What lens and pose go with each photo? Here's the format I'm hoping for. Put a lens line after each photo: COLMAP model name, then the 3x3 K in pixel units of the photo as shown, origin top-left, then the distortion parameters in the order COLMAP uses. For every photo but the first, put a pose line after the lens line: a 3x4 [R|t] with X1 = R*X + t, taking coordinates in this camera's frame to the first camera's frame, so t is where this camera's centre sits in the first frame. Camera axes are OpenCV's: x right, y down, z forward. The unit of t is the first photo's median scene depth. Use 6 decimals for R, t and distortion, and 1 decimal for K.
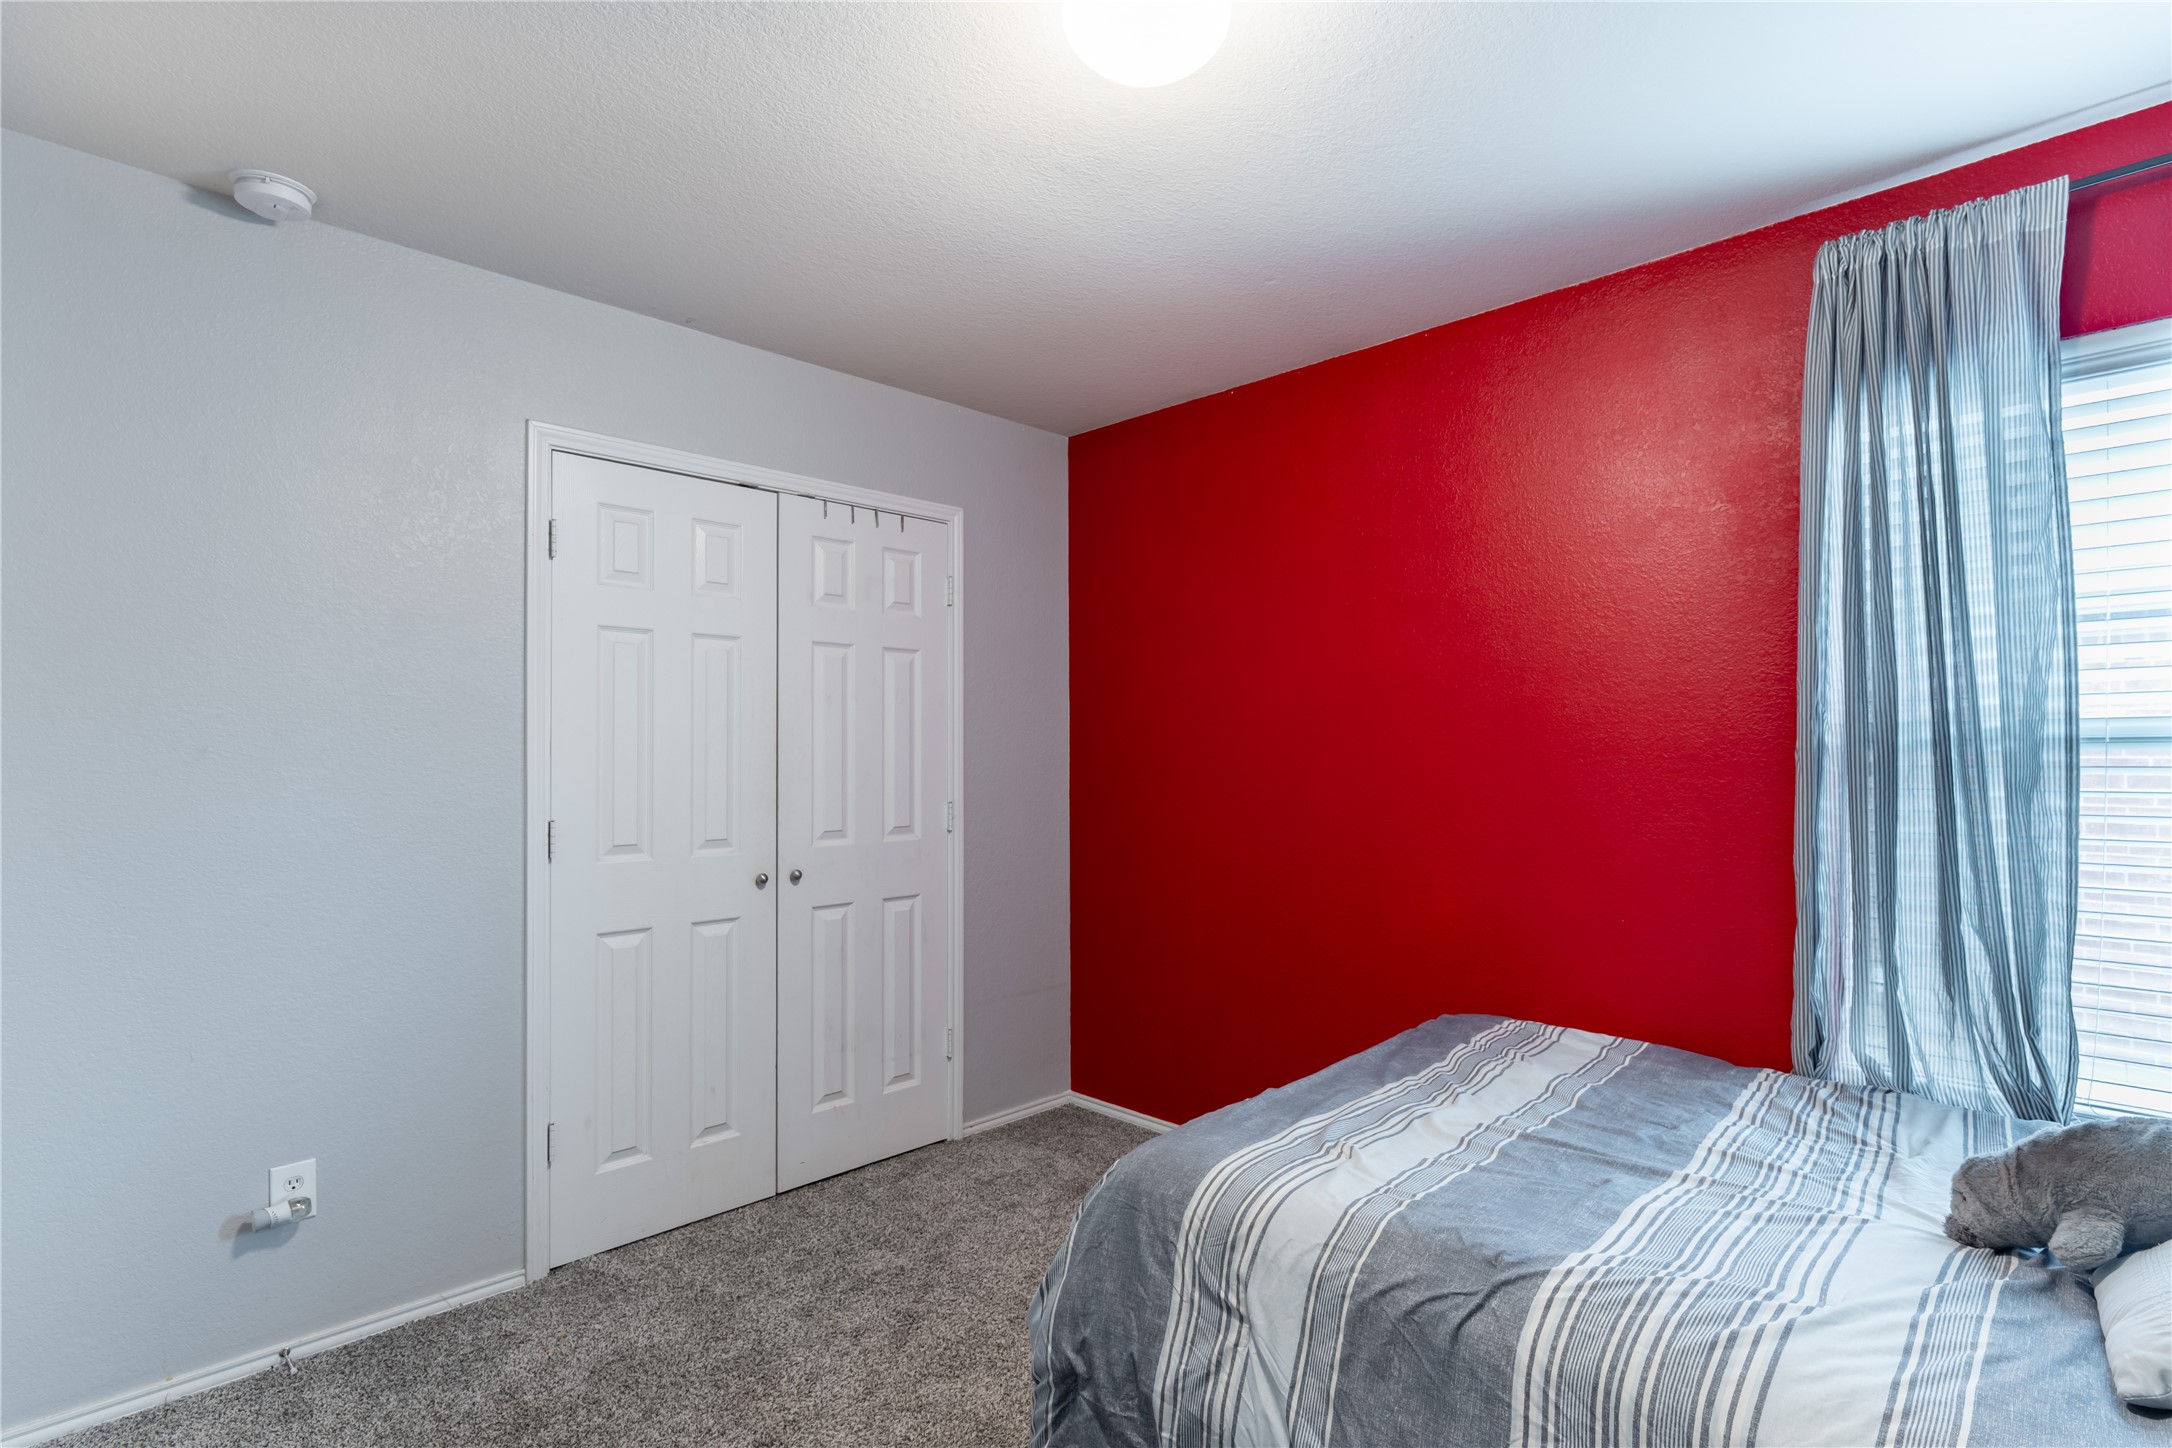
lens RADIAL K [[1053.3, 0, 1084.6], [0, 1053.3, 736.4], [0, 0, 1]] dist [0.000131, -0.000234]
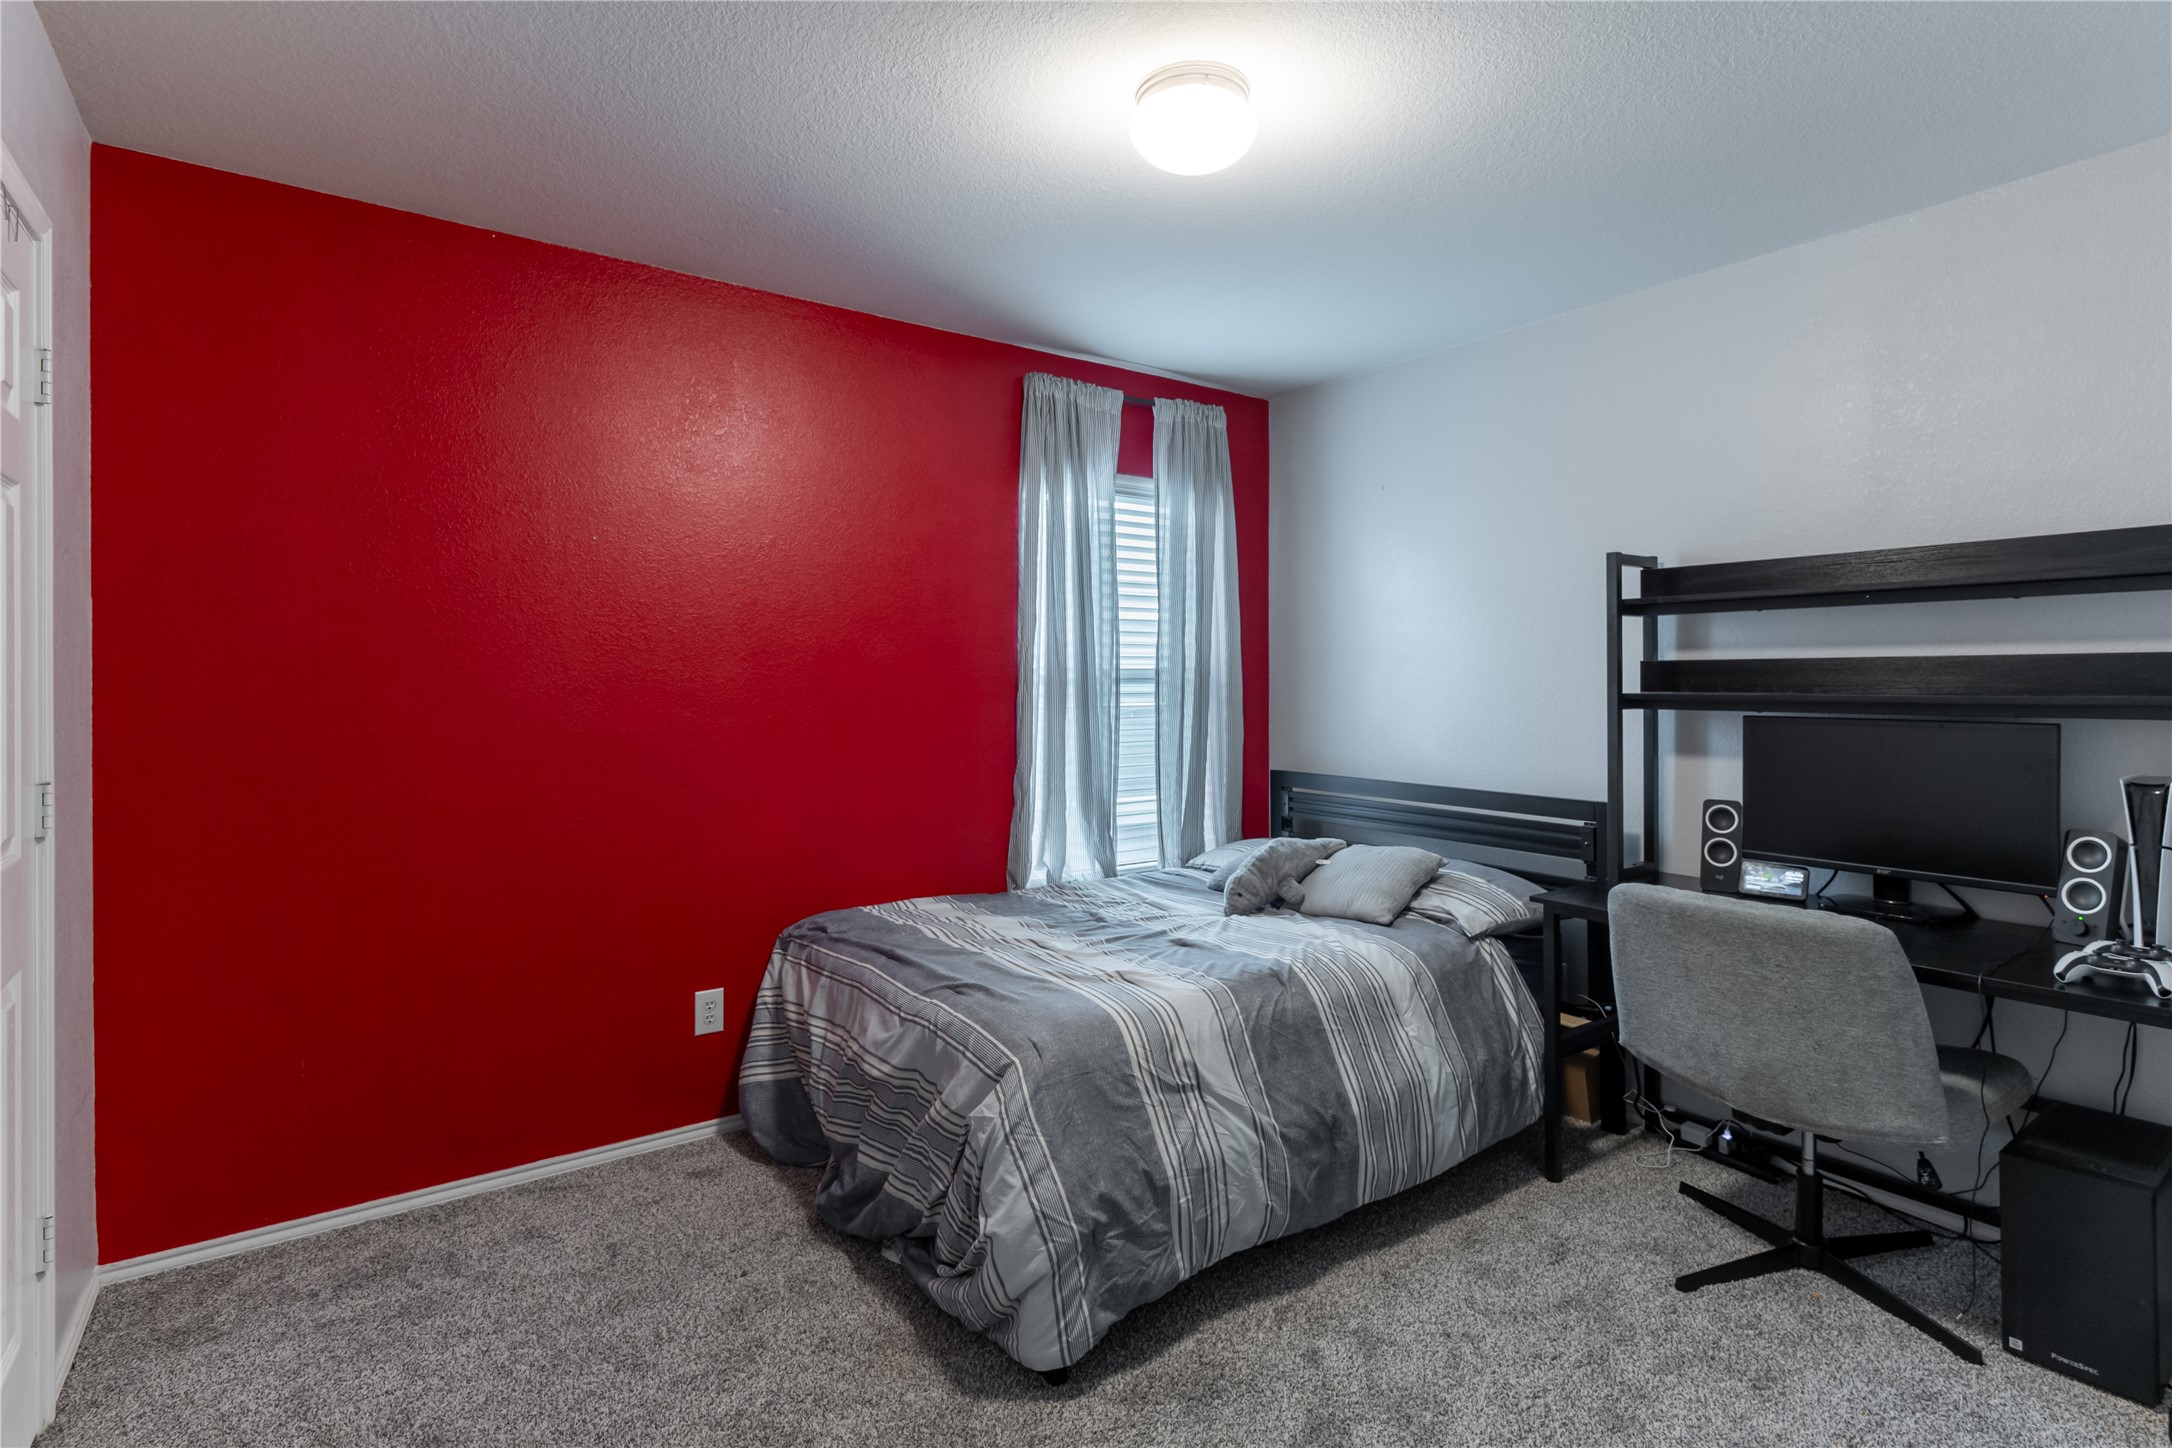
lens RADIAL K [[1053.3, 0, 1078.5], [0, 1053.3, 708.6], [0, 0, 1]] dist [0.000131, -0.000234]
pose [[0.175243, -0.021978, 0.984280, -1.172755], [-0.004486, 0.999723, 0.023121, 0.014063], [-0.984515, -0.008467, 0.175095, 0.855749]]
